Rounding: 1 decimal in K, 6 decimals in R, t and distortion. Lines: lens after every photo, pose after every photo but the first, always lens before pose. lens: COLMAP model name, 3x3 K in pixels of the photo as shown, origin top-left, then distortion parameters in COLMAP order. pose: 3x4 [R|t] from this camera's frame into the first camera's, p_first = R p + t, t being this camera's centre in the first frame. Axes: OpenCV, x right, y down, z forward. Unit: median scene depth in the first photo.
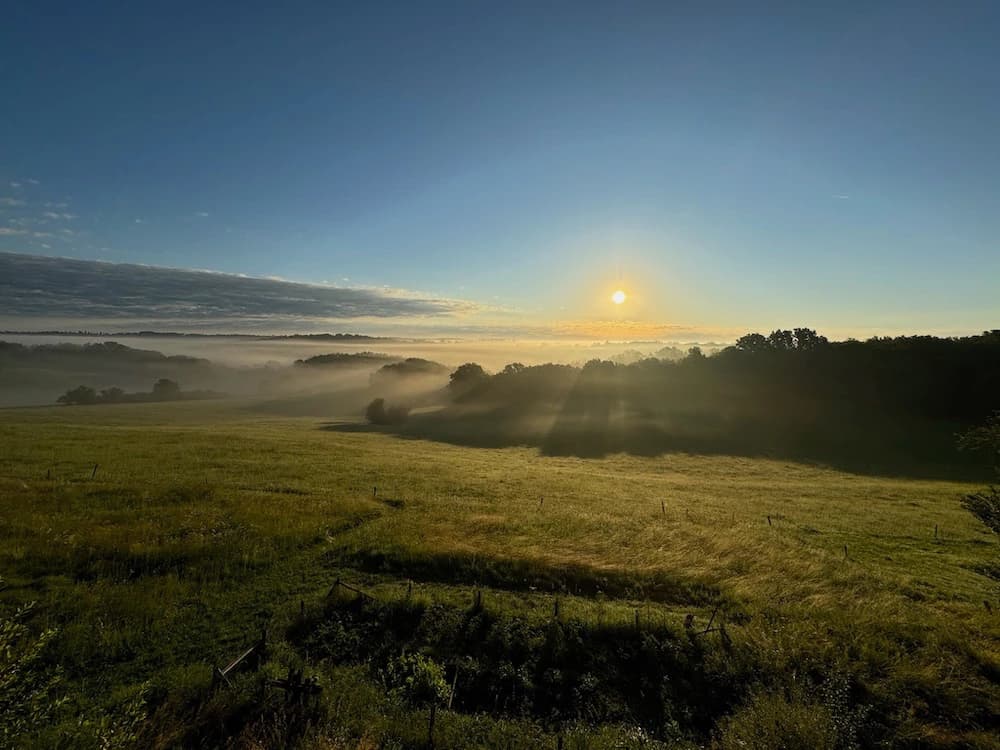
lens RADIAL K [[714.1, 0, 498.5], [0, 714.1, 371.9], [0, 0, 1]] dist [-0.033973, -0.000527]
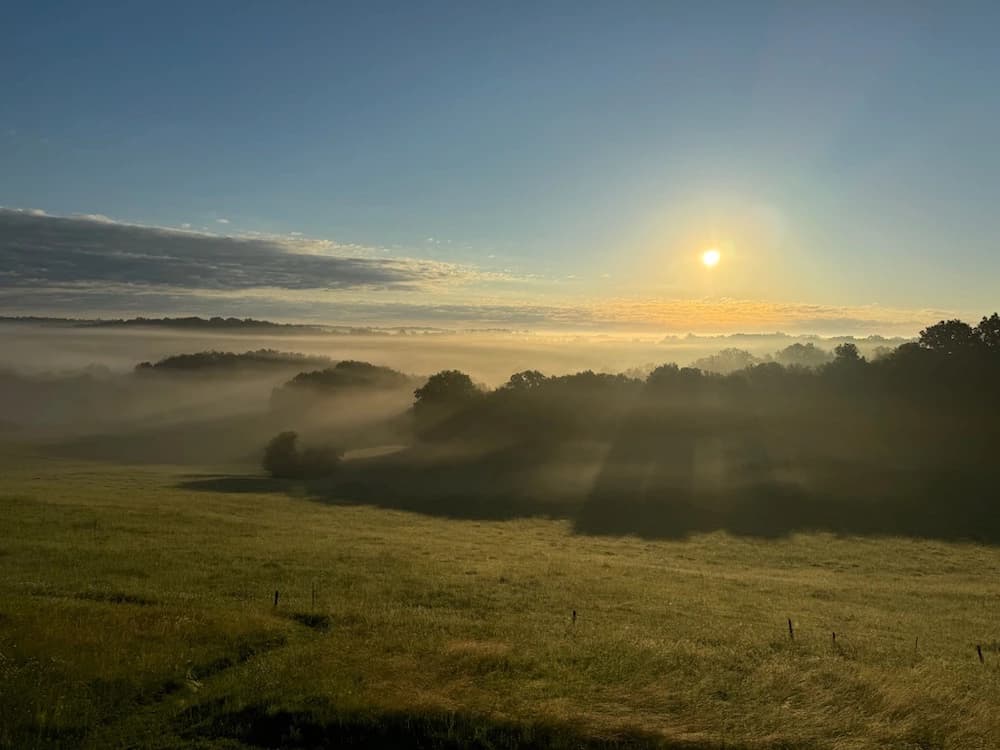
lens RADIAL K [[714.1, 0, 502.9], [0, 714.1, 379.8], [0, 0, 1]] dist [-0.033973, -0.000527]
pose [[0.999820, 0.004602, -0.018408, 0.014035], [-0.004633, 0.999988, -0.001629, -0.004253], [0.018400, 0.001714, 0.999829, 0.440077]]
